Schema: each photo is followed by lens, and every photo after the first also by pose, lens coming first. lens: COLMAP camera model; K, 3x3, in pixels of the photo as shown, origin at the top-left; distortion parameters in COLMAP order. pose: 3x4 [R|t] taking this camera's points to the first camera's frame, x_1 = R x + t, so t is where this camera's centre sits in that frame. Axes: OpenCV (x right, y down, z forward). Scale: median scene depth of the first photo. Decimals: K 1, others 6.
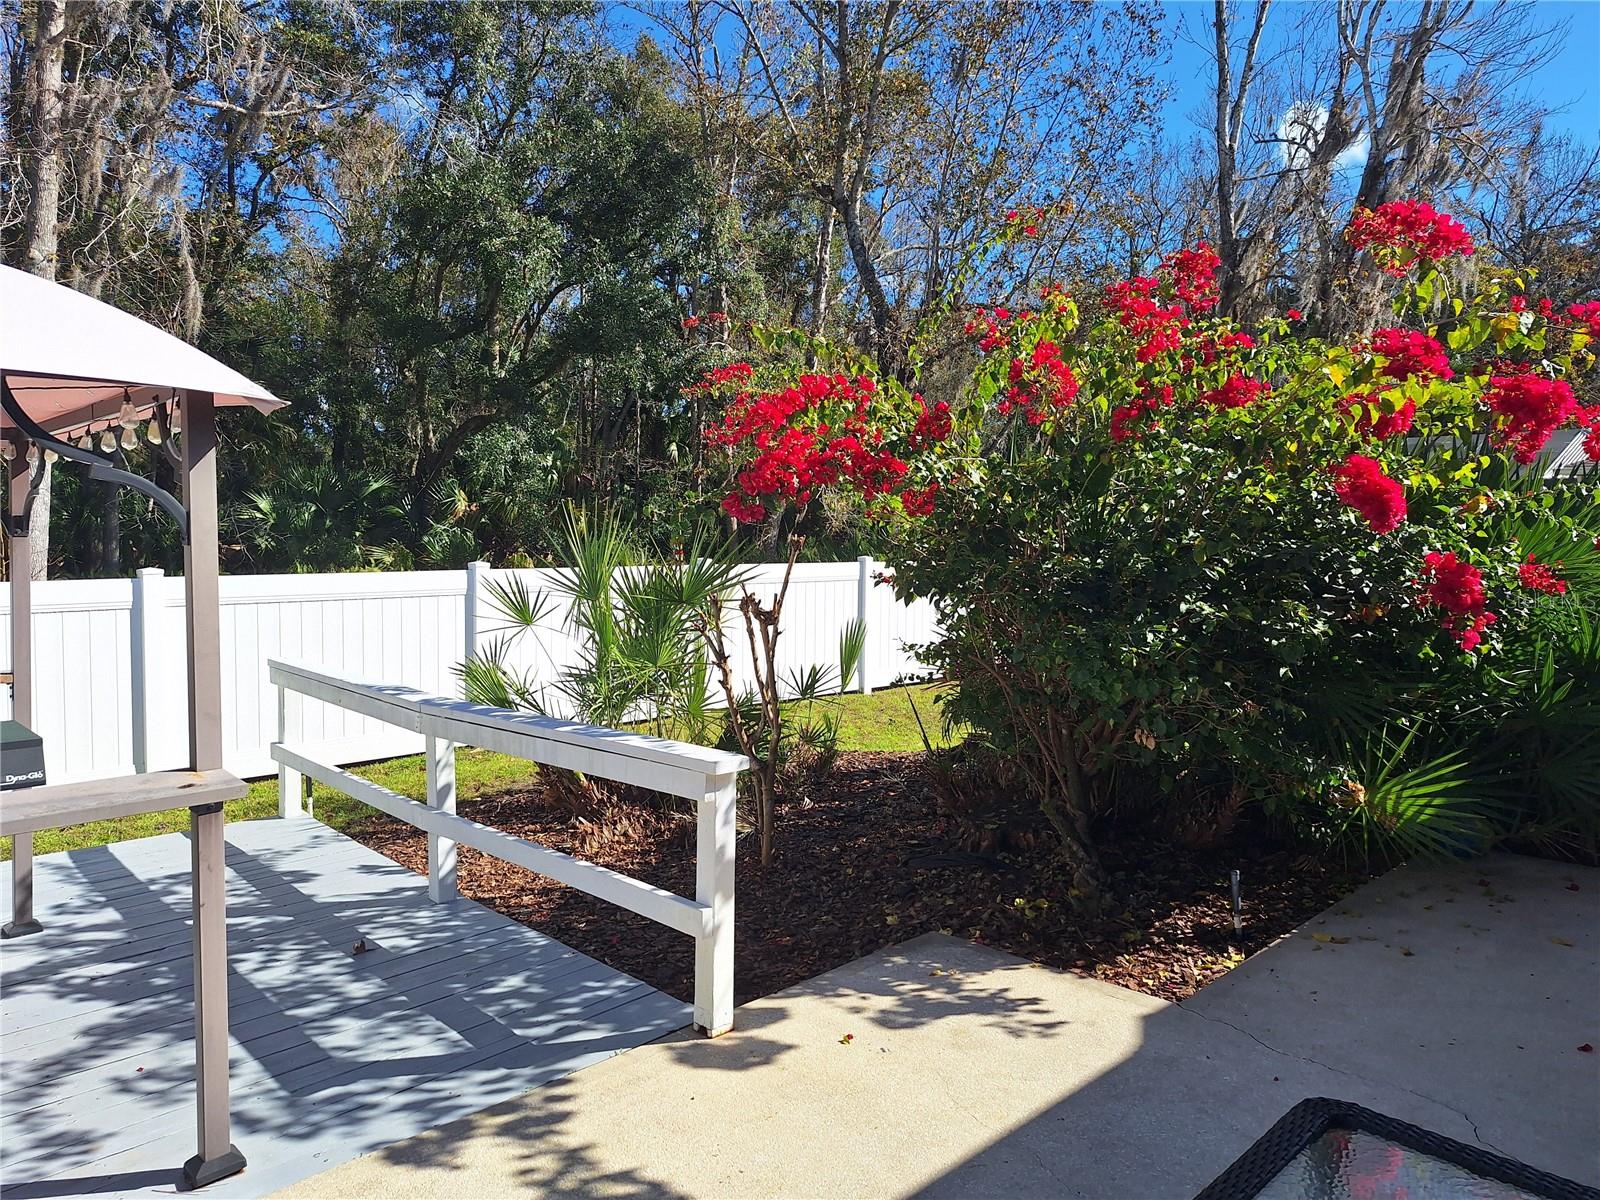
lens RADIAL K [[1100.4, 0, 800.0], [0, 1100.4, 600.0], [0, 0, 1]] dist [0.070014, -0.082680]
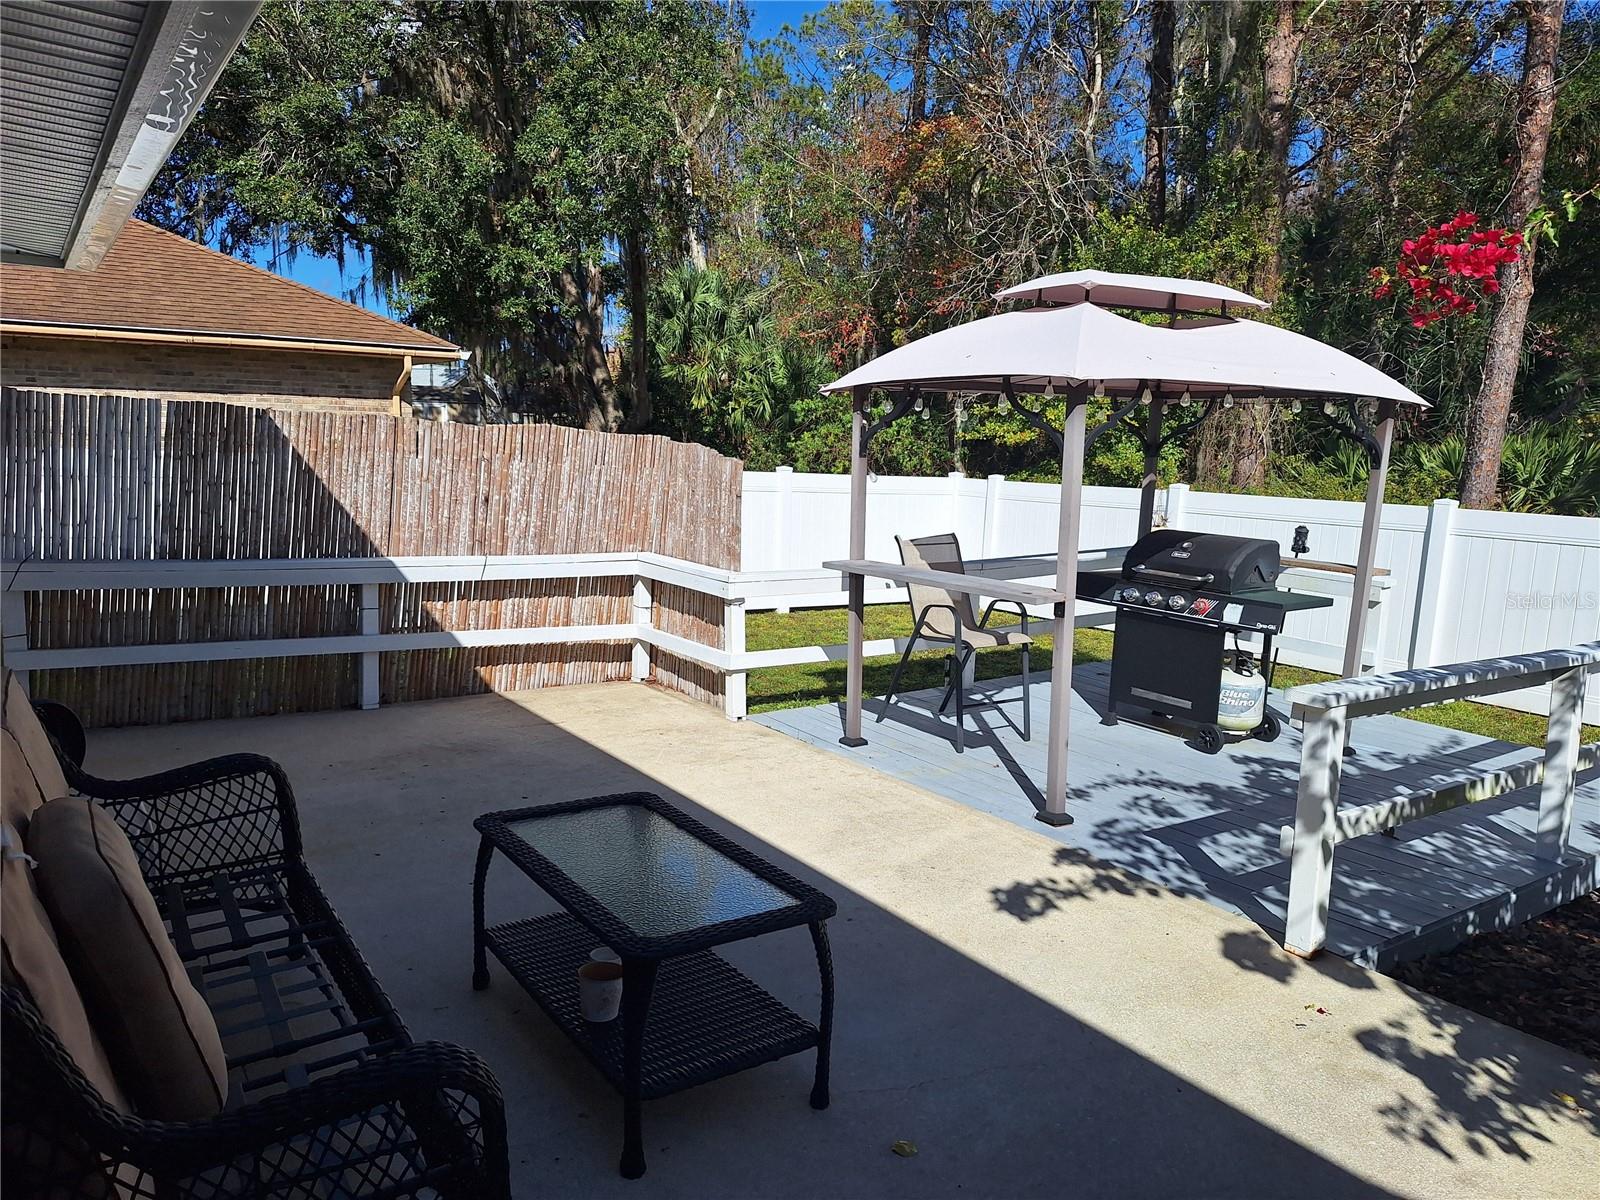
lens RADIAL K [[1100.4, 0, 800.0], [0, 1100.4, 600.0], [0, 0, 1]] dist [0.070014, -0.082680]
pose [[-0.152716, 0.133927, -0.979153, 0.969056], [-0.095095, 0.984186, 0.149448, -0.050425], [0.983684, 0.115935, -0.137565, 0.634482]]
